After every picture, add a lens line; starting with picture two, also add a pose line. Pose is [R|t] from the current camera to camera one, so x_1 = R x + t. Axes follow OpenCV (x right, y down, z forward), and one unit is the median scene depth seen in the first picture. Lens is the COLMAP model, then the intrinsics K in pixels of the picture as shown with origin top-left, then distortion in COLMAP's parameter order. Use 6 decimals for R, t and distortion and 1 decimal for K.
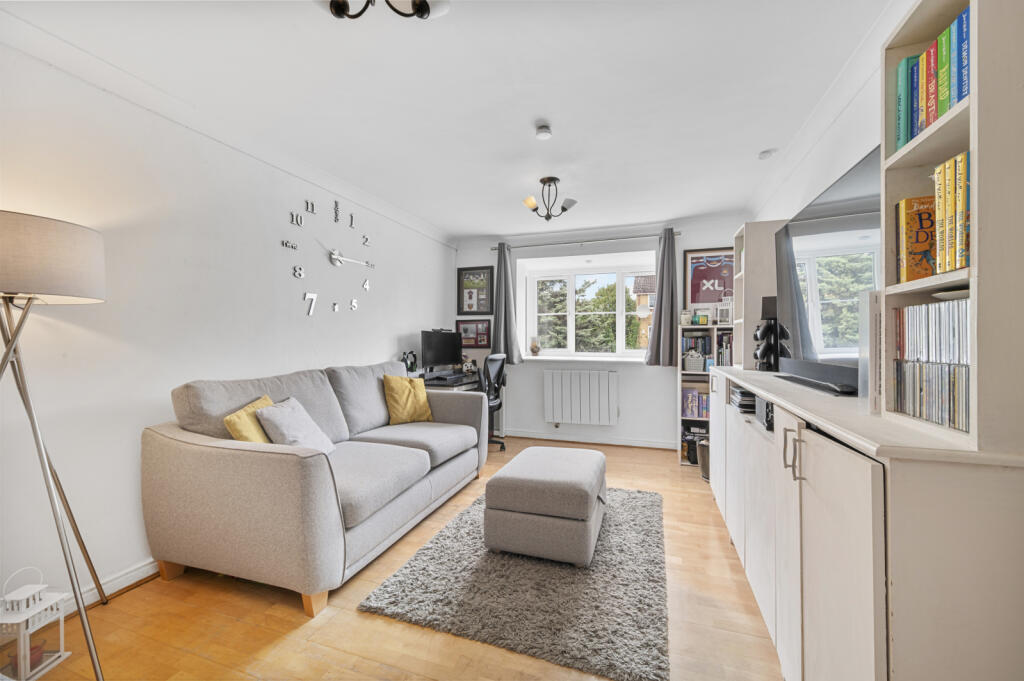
lens RADIAL K [[393.9, 0, 512.3], [0, 393.9, 333.9], [0, 0, 1]] dist [-0.000086, 0.000013]
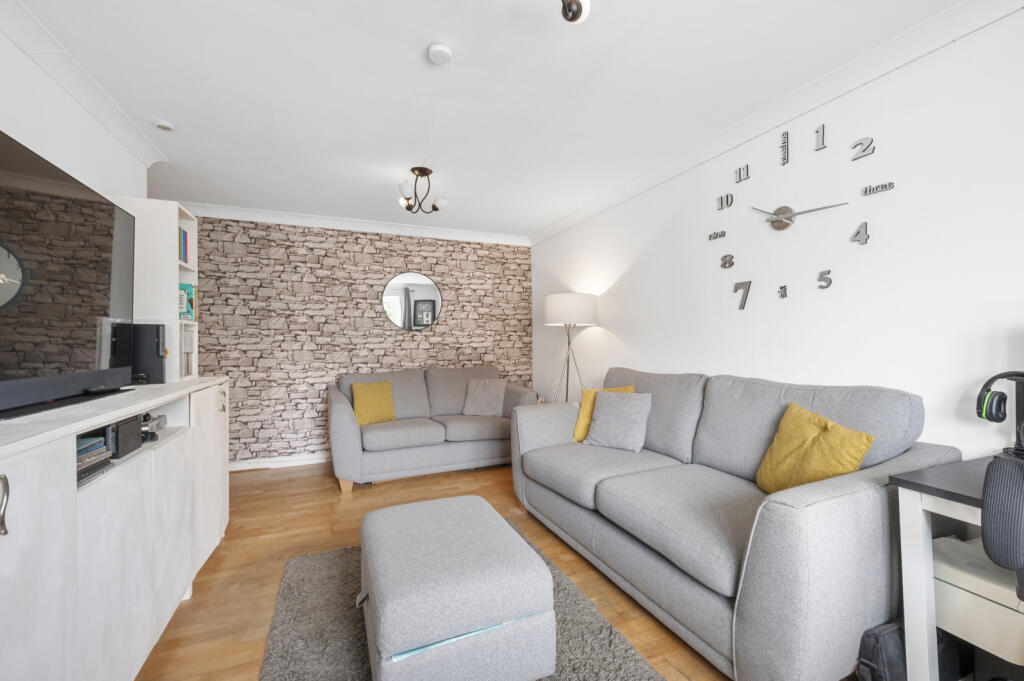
lens RADIAL K [[405.6, 0, 512.0], [0, 405.6, 340.5], [0, 0, 1]] dist [-0.001707, -0.000096]
pose [[-0.741820, 0.014305, -0.670446, 0.869819], [0.021823, 0.999758, -0.002815, 0.018579], [0.670244, -0.016719, -0.741953, 2.888118]]
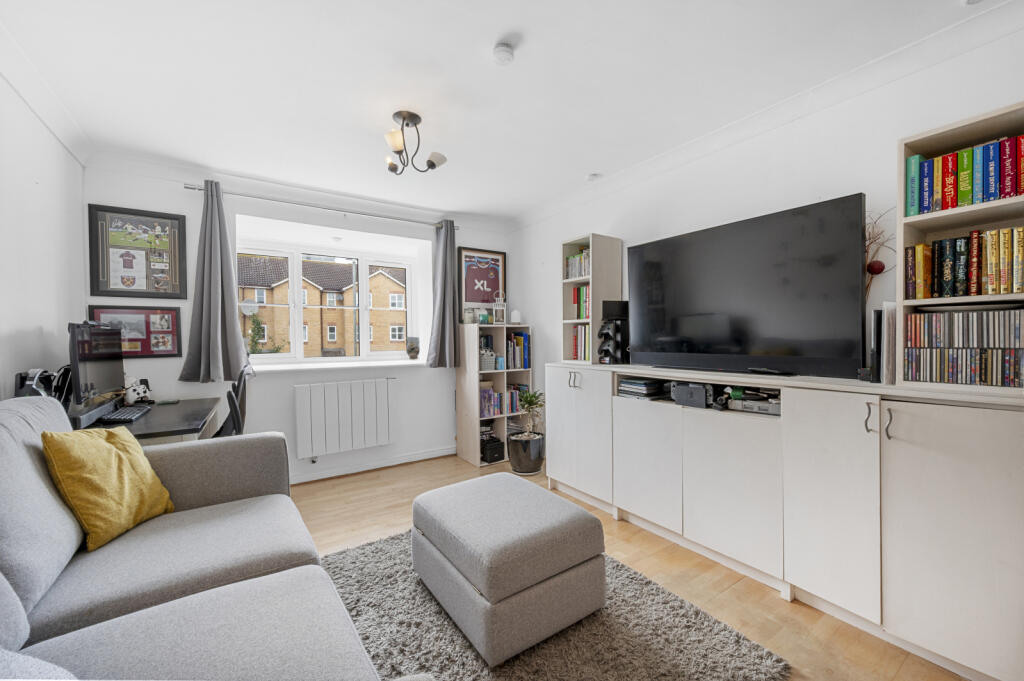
lens RADIAL K [[405.6, 0, 512.0], [0, 405.6, 340.5], [0, 0, 1]] dist [-0.001707, -0.000096]
pose [[0.599695, -0.011165, 0.800151, -0.280613], [-0.000340, 0.999899, 0.014207, 0.003998], [-0.800229, -0.008792, 0.599630, 0.292490]]
